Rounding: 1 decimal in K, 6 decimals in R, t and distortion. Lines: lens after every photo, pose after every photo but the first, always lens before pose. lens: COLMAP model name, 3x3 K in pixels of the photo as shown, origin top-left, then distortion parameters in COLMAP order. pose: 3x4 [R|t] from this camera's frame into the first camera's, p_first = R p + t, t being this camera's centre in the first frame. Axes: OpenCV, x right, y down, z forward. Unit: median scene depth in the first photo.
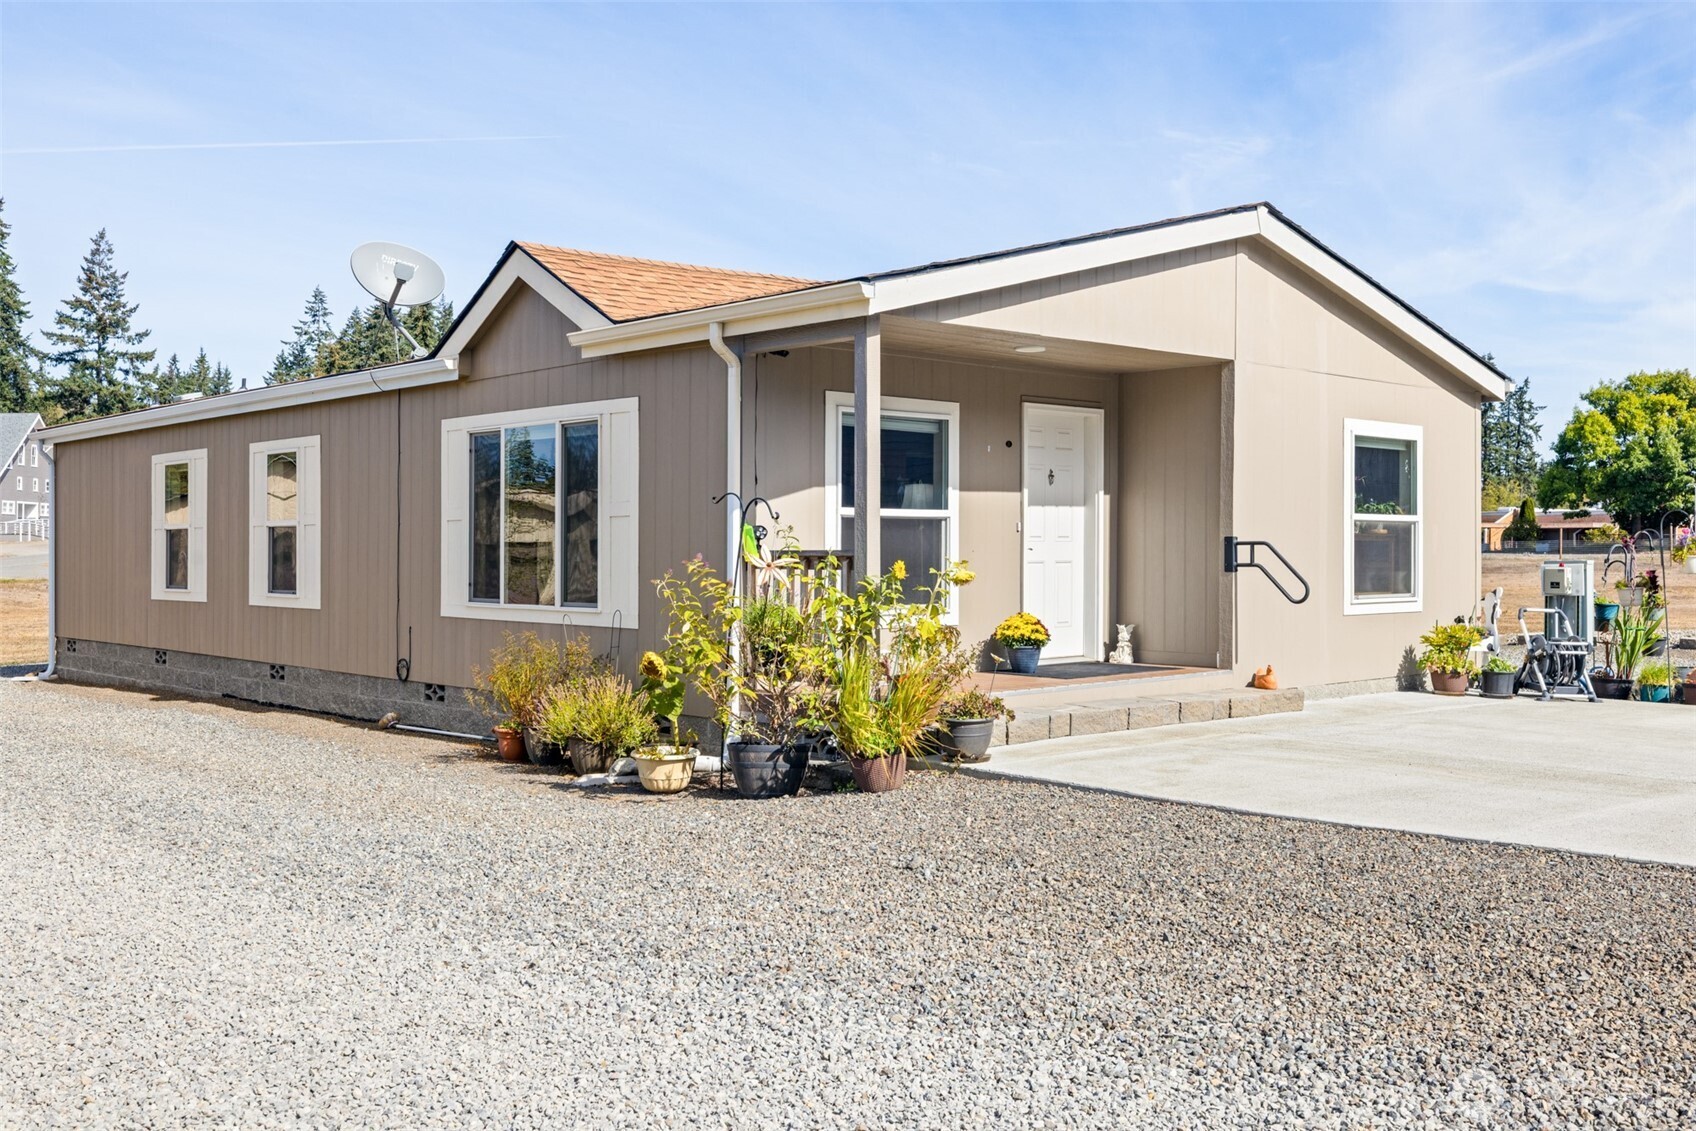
lens RADIAL K [[1679.1, 0, 849.7], [0, 1679.1, 561.4], [0, 0, 1]] dist [-0.024467, 0.000000]
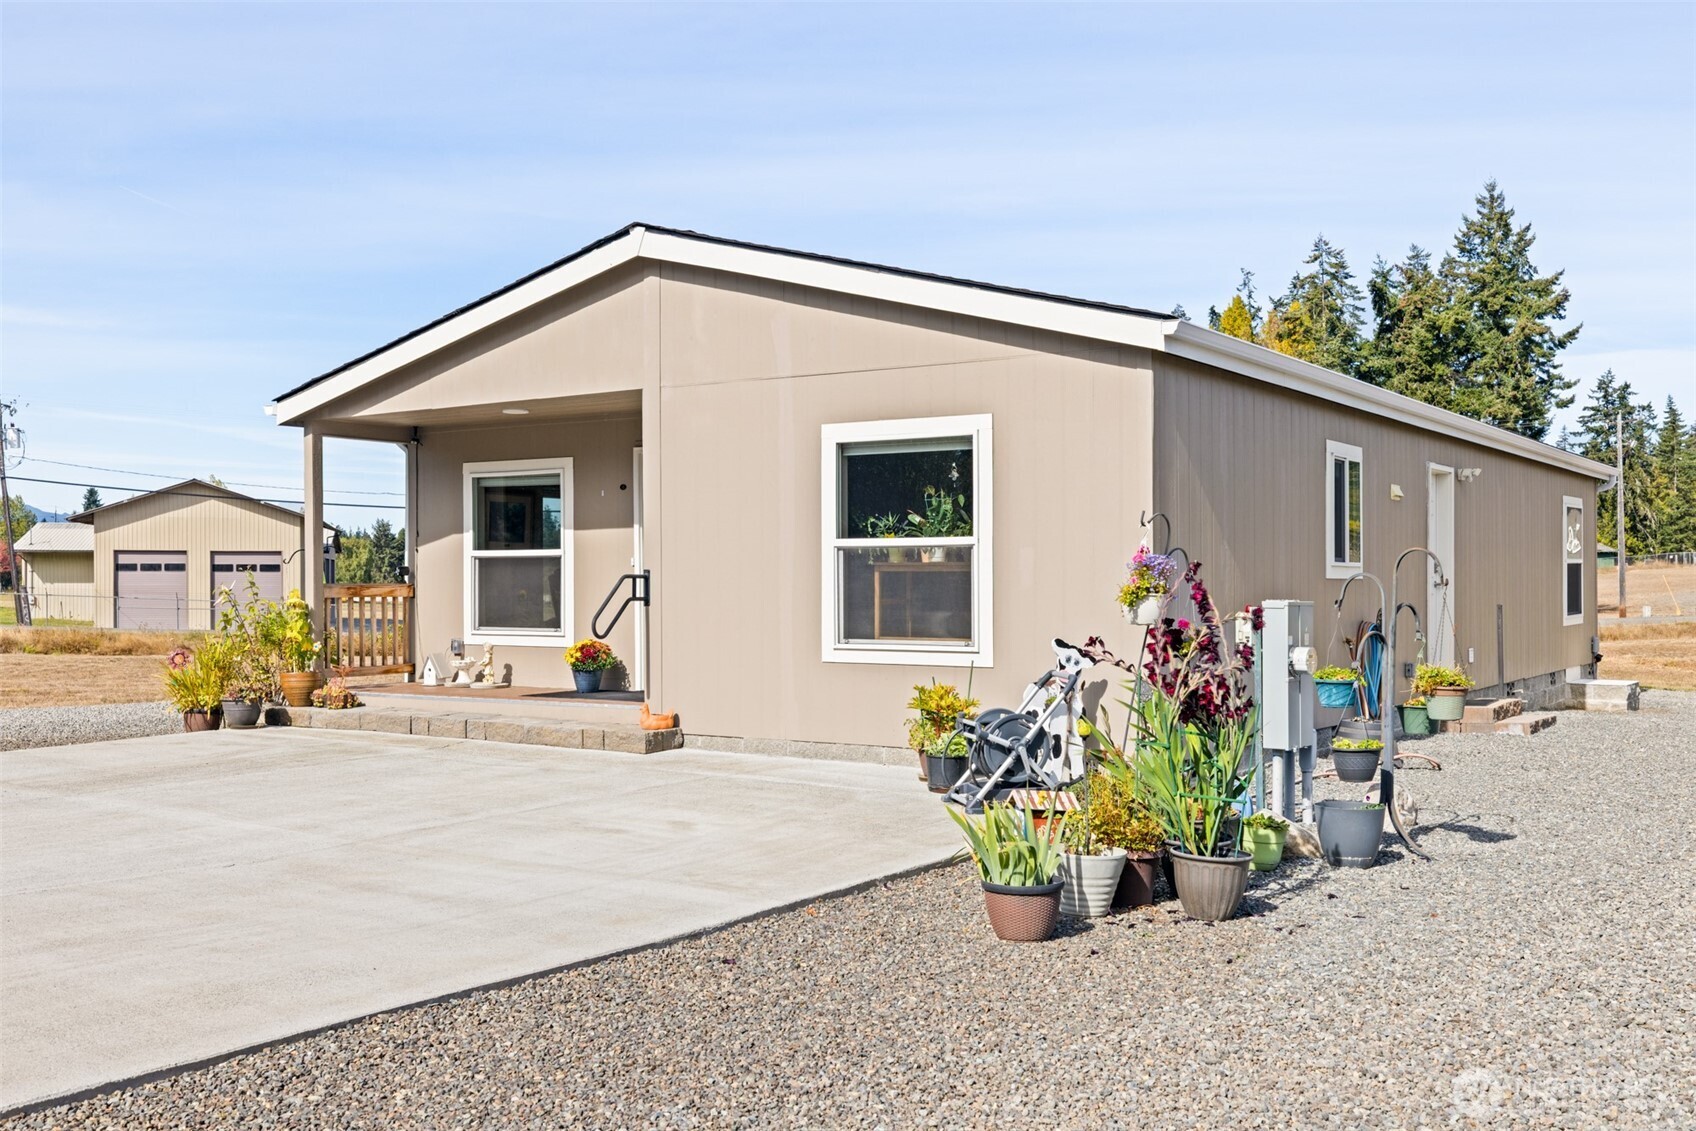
lens RADIAL K [[1588.6, 0, 850.5], [0, 1588.6, 570.2], [0, 0, 1]] dist [0.018281, 0.000000]
pose [[0.218795, 0.002291, -0.975768, 1.161925], [-0.001161, 0.999997, 0.002087, -0.016402], [0.975770, 0.000676, 0.218797, 0.914980]]
